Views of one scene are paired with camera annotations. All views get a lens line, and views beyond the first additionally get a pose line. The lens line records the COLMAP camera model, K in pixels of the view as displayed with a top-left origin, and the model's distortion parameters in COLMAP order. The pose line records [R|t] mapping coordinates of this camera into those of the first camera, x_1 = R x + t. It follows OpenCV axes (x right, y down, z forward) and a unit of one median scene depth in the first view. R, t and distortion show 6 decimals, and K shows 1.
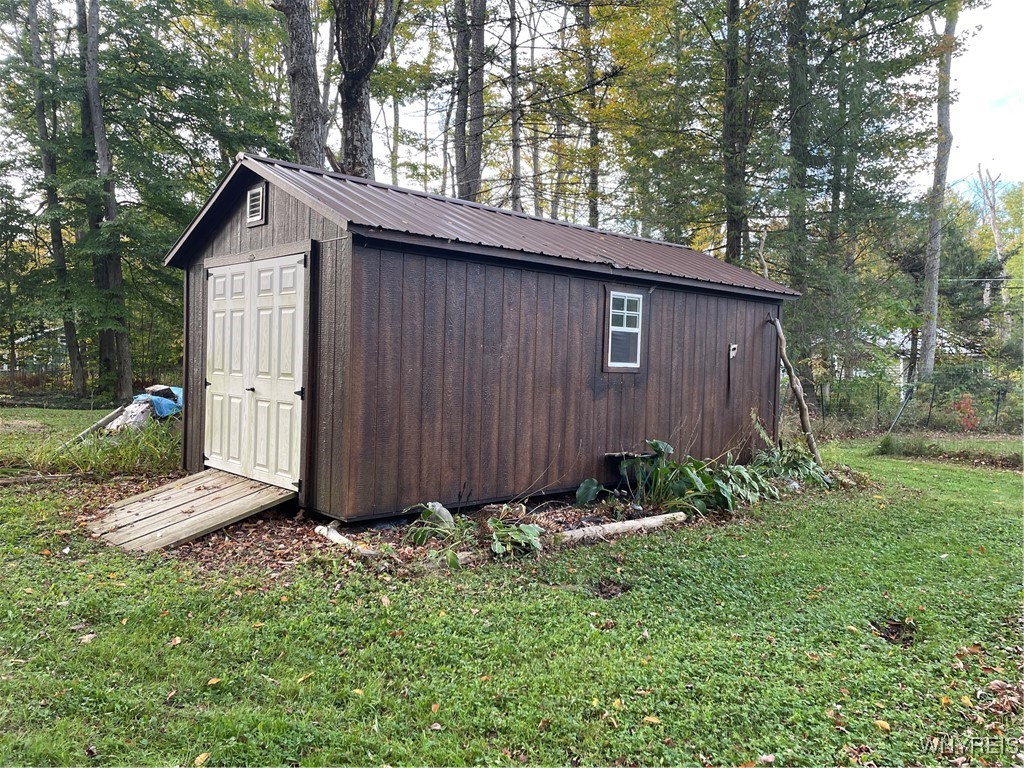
lens RADIAL K [[772.9, 0, 508.2], [0, 772.9, 381.3], [0, 0, 1]] dist [0.095843, -0.120997]
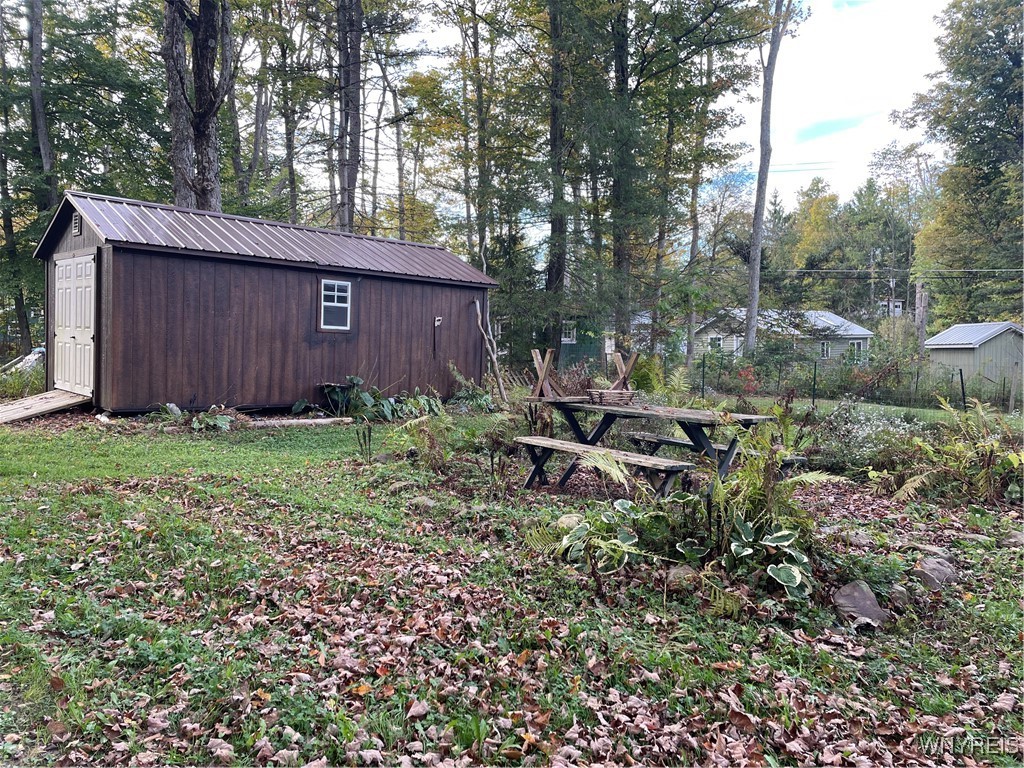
lens RADIAL K [[772.9, 0, 514.0], [0, 772.9, 386.6], [0, 0, 1]] dist [0.095843, -0.120997]
pose [[0.999841, 0.011316, 0.013790, 0.516604], [-0.011727, 0.999480, 0.030033, 0.048581], [-0.013443, -0.030189, 0.999454, -0.590594]]
